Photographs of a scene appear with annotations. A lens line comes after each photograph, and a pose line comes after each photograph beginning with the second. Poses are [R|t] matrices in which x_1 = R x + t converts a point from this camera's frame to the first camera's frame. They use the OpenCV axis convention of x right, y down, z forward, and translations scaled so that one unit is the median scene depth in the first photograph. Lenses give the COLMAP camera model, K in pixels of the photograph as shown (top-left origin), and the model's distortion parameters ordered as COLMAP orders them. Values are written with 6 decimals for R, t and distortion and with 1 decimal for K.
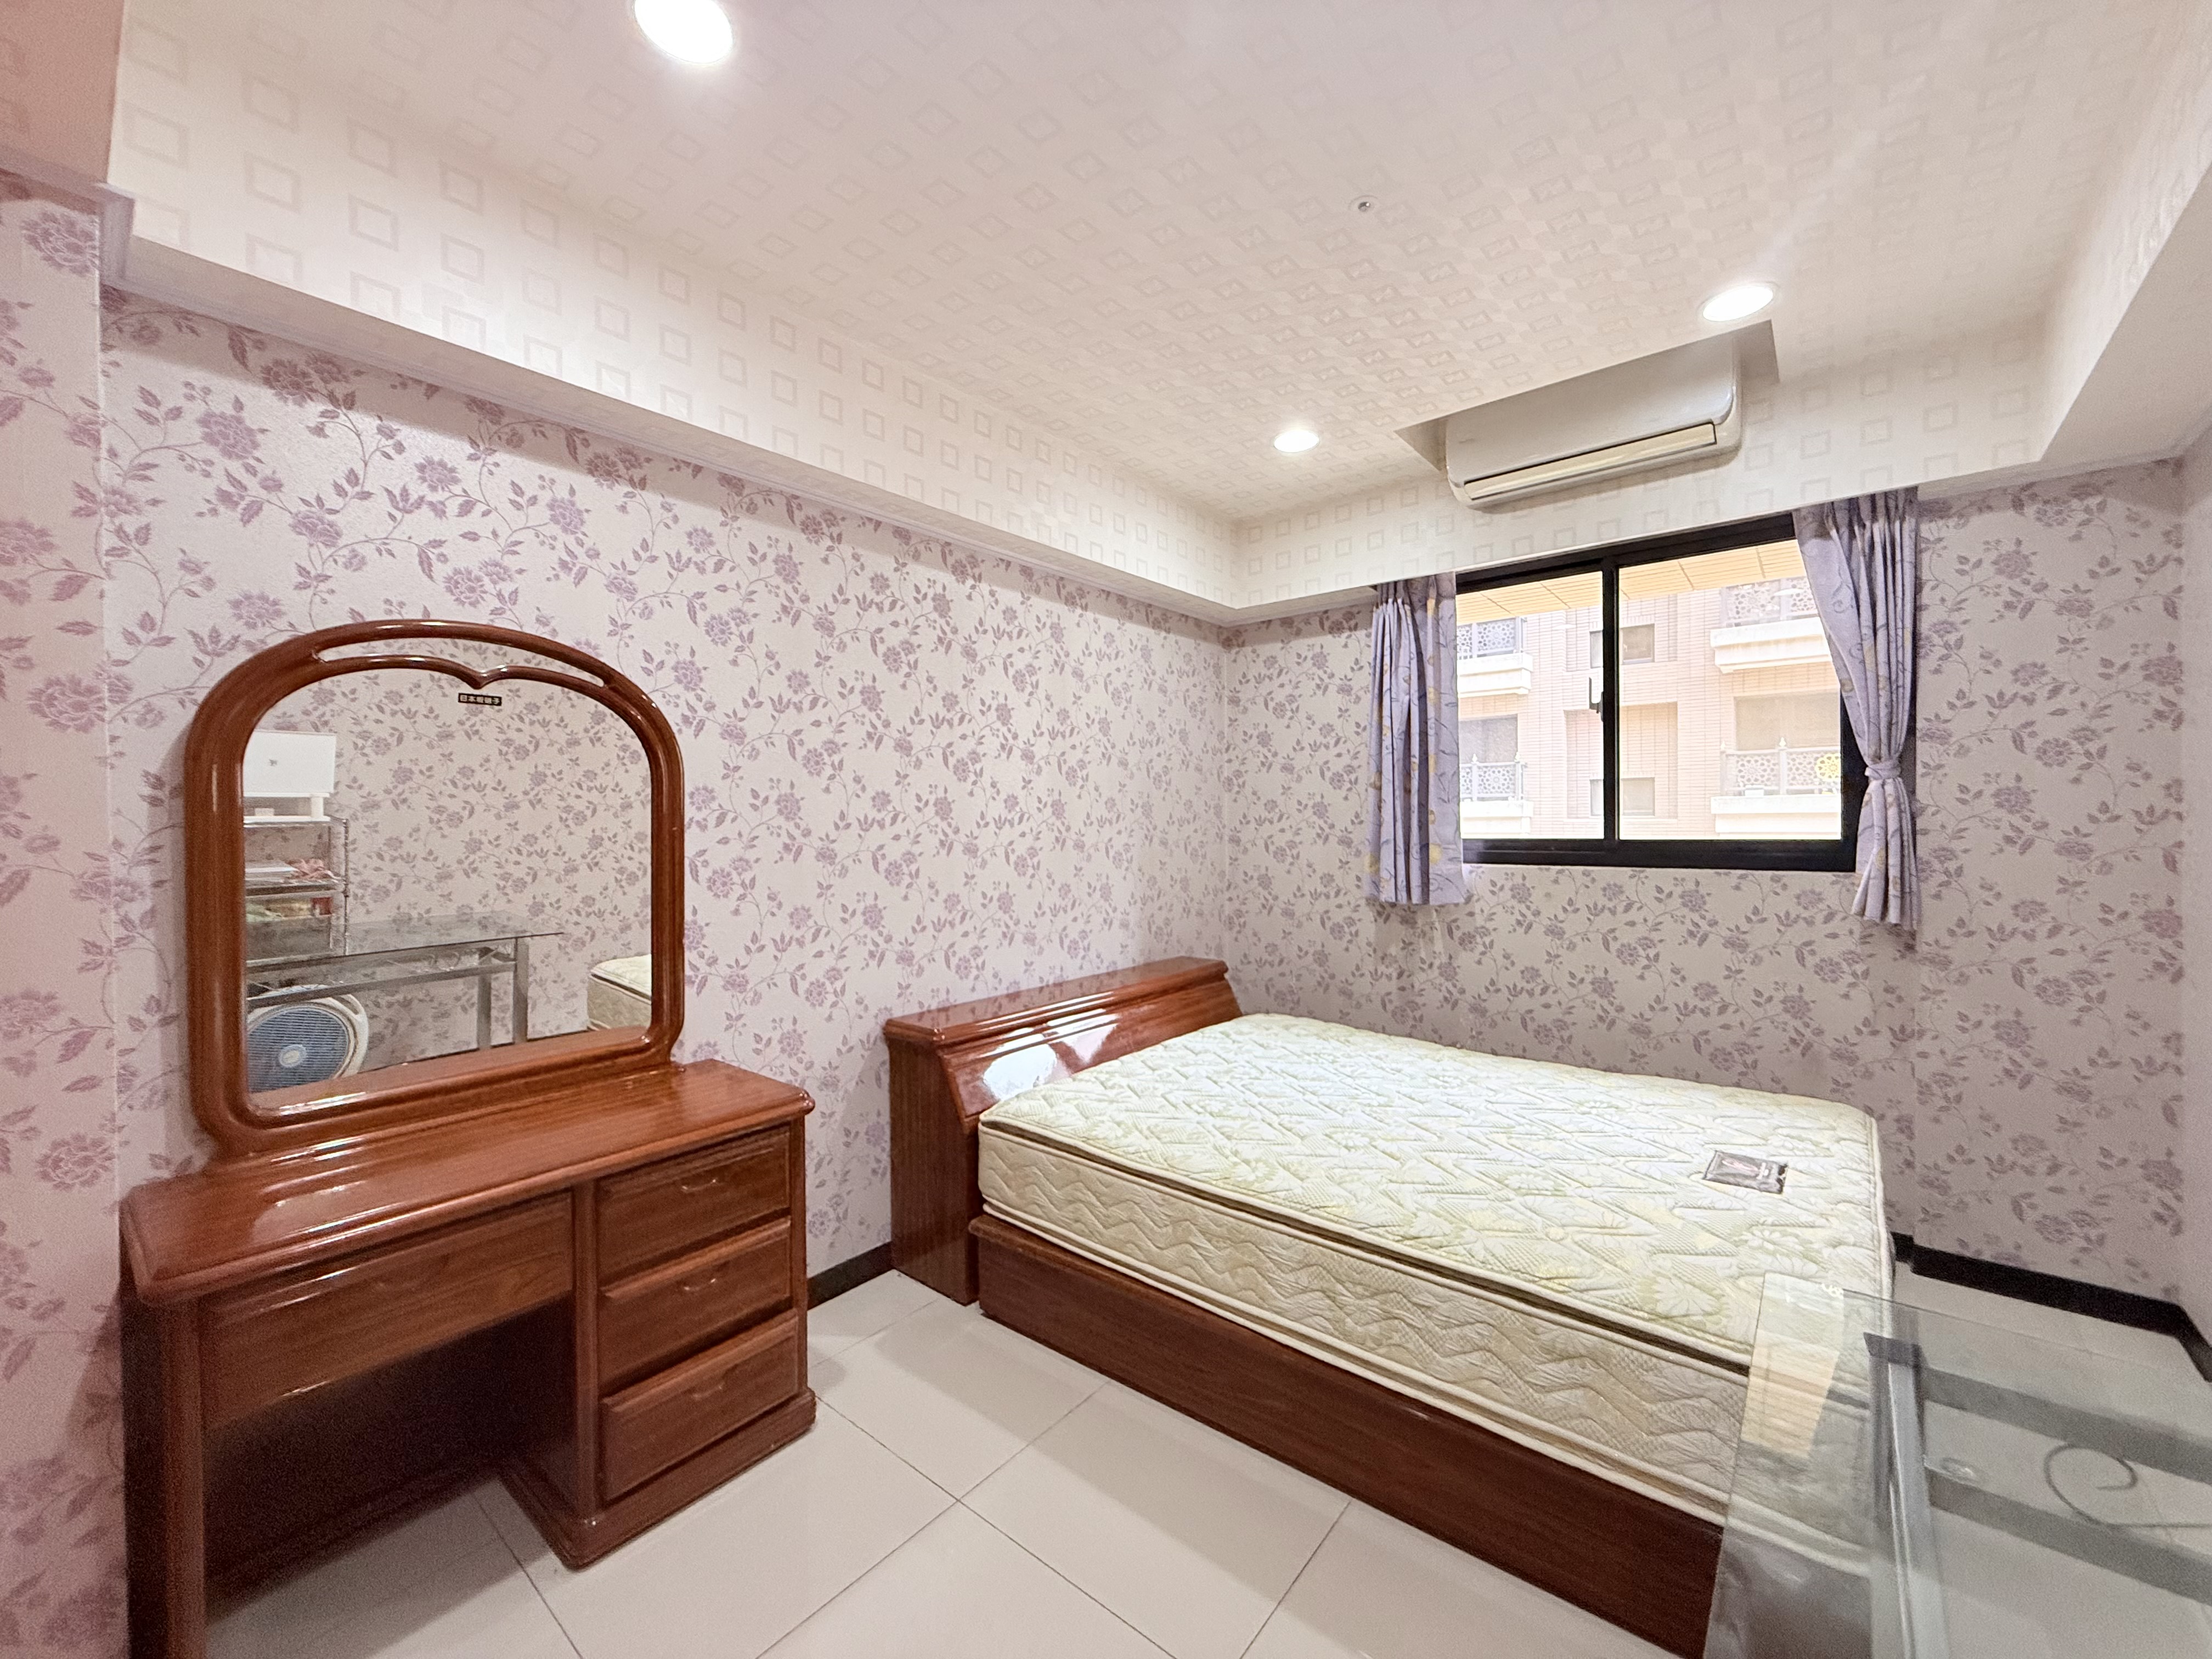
lens RADIAL K [[879.8, 0, 1098.3], [0, 879.8, 829.1], [0, 0, 1]] dist [-0.000555, 0.000048]
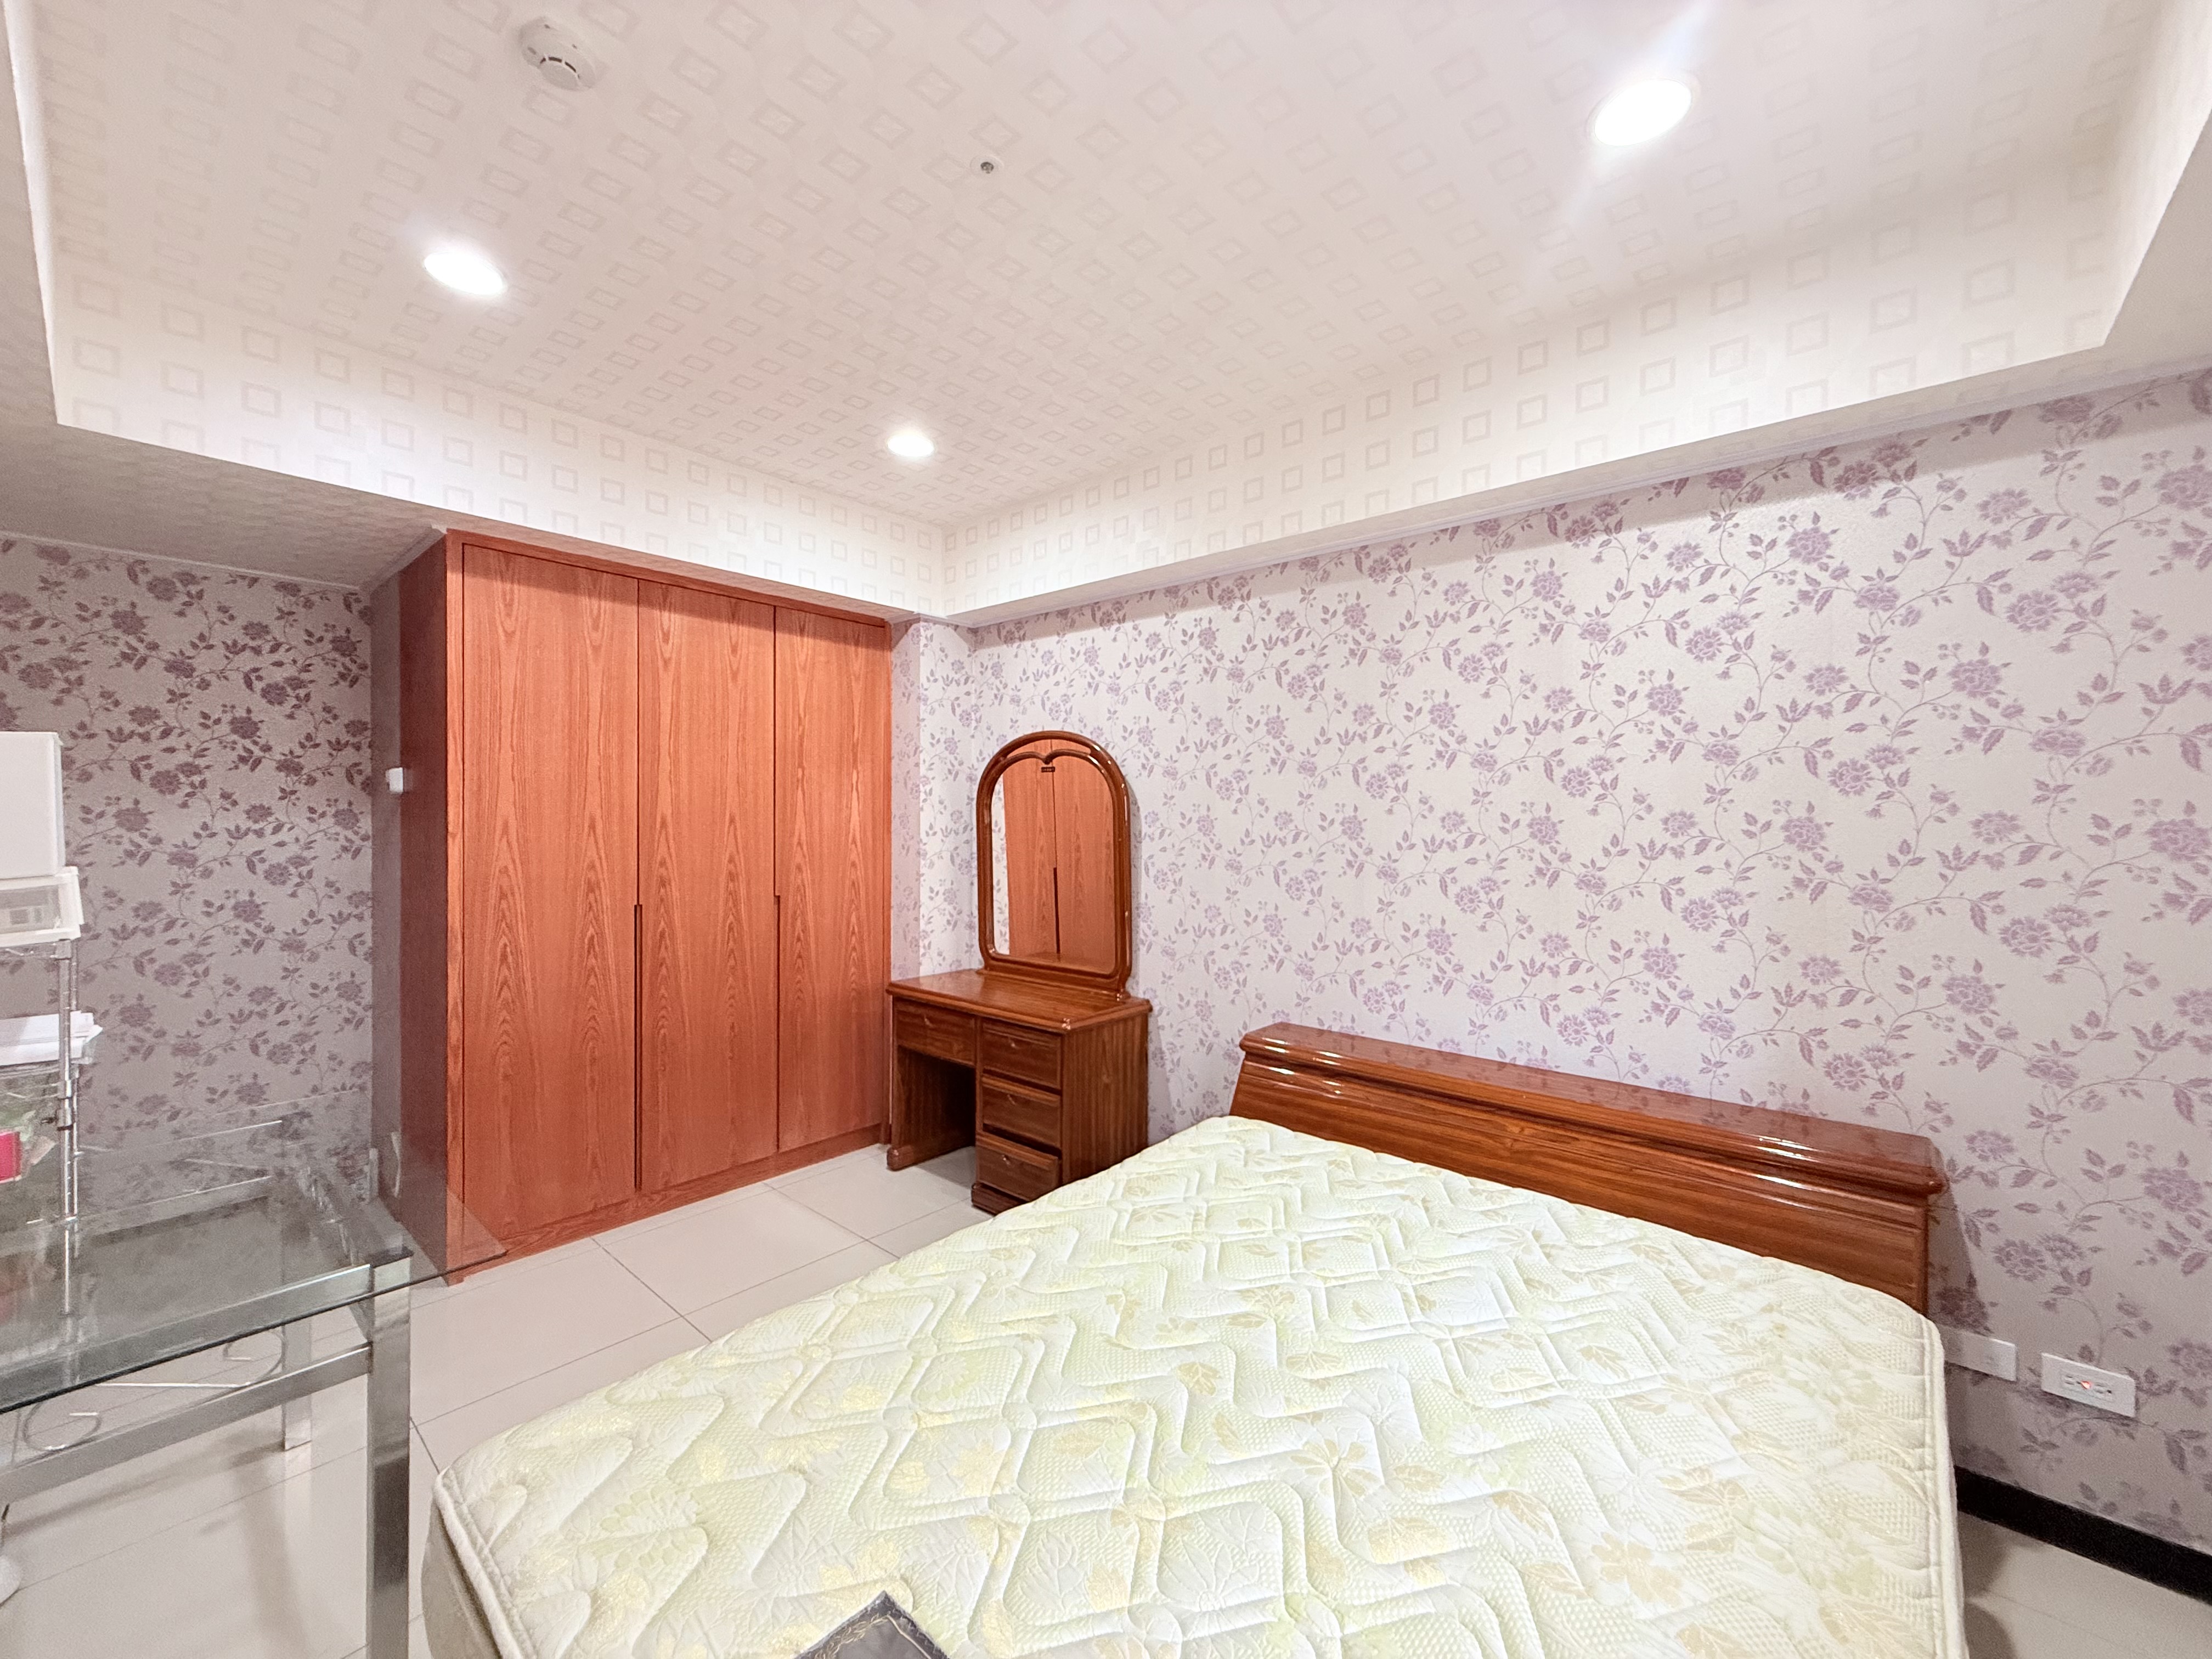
lens RADIAL K [[879.8, 0, 1098.3], [0, 879.8, 829.1], [0, 0, 1]] dist [-0.000555, 0.000048]
pose [[-0.020894, -0.000986, -0.999781, 0.846461], [-0.034749, 0.999396, -0.000260, -0.012912], [0.999178, 0.034736, -0.020915, 0.802694]]
